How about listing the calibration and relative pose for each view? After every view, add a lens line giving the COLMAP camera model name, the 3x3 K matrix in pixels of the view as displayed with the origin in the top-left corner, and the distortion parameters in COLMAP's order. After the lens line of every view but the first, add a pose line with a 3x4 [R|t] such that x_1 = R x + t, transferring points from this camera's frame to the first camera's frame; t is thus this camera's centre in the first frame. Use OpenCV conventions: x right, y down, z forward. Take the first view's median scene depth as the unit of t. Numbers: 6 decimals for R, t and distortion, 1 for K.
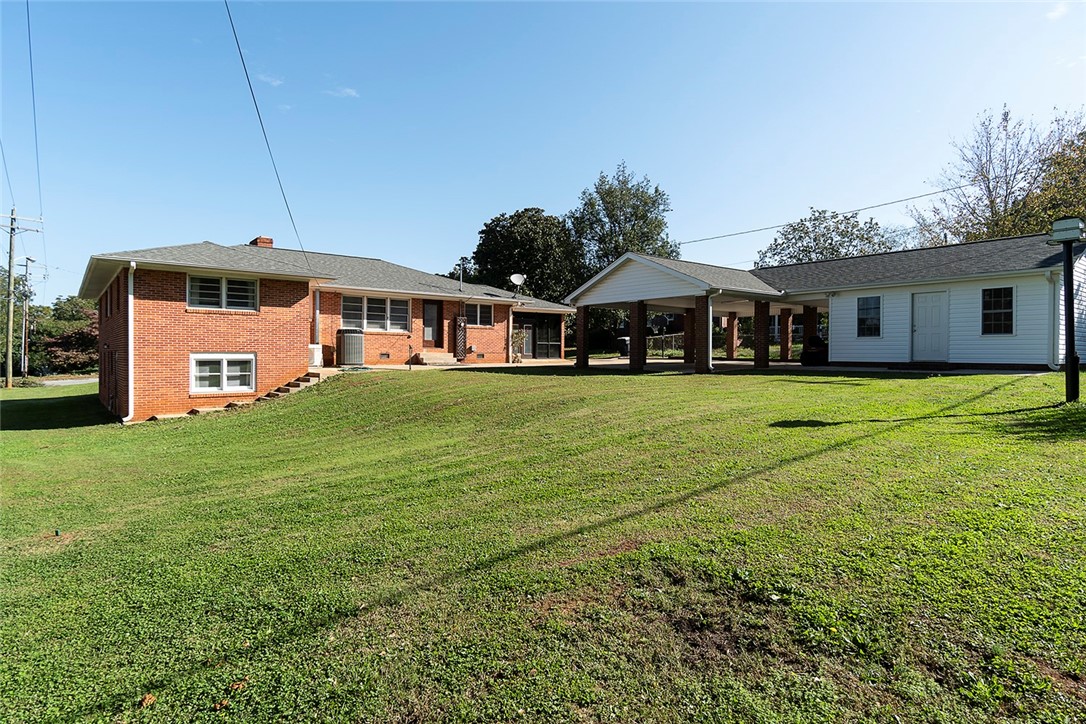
lens RADIAL K [[592.3, 0, 541.9], [0, 592.3, 358.7], [0, 0, 1]] dist [-0.017455, -0.001715]
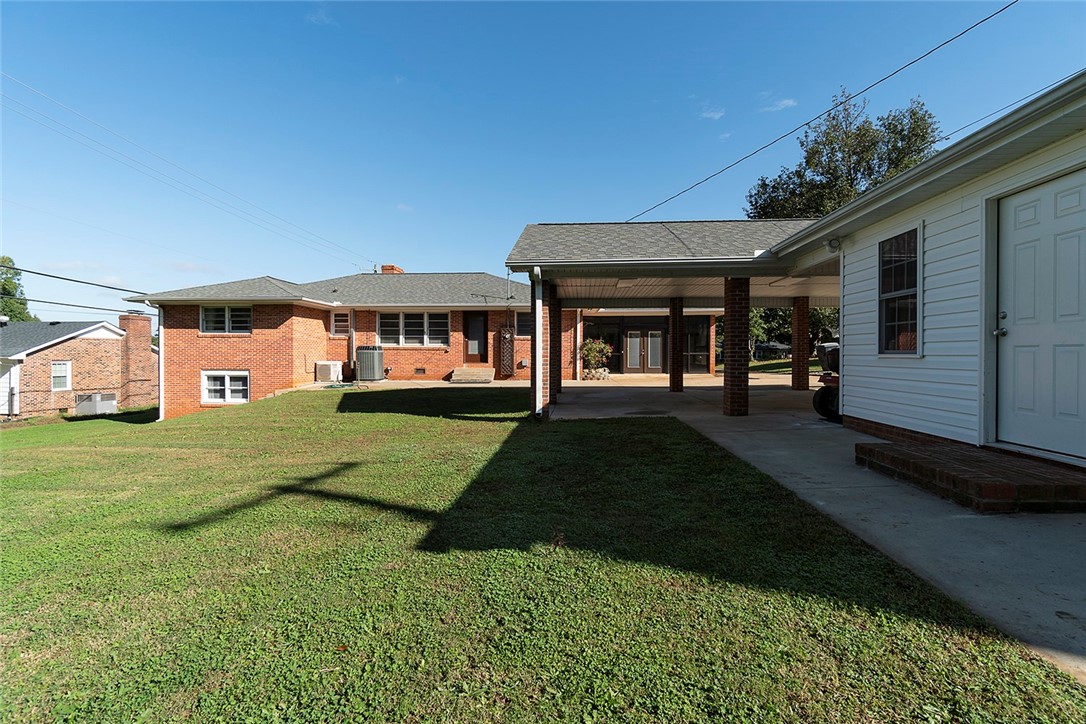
lens RADIAL K [[532.5, 0, 540.7], [0, 532.5, 361.9], [0, 0, 1]] dist [0.010257, -0.000114]
pose [[0.714327, 0.006593, -0.699781, 0.515213], [-0.003883, 0.999978, 0.005459, -0.026886], [0.699802, -0.001182, 0.714336, 0.522579]]
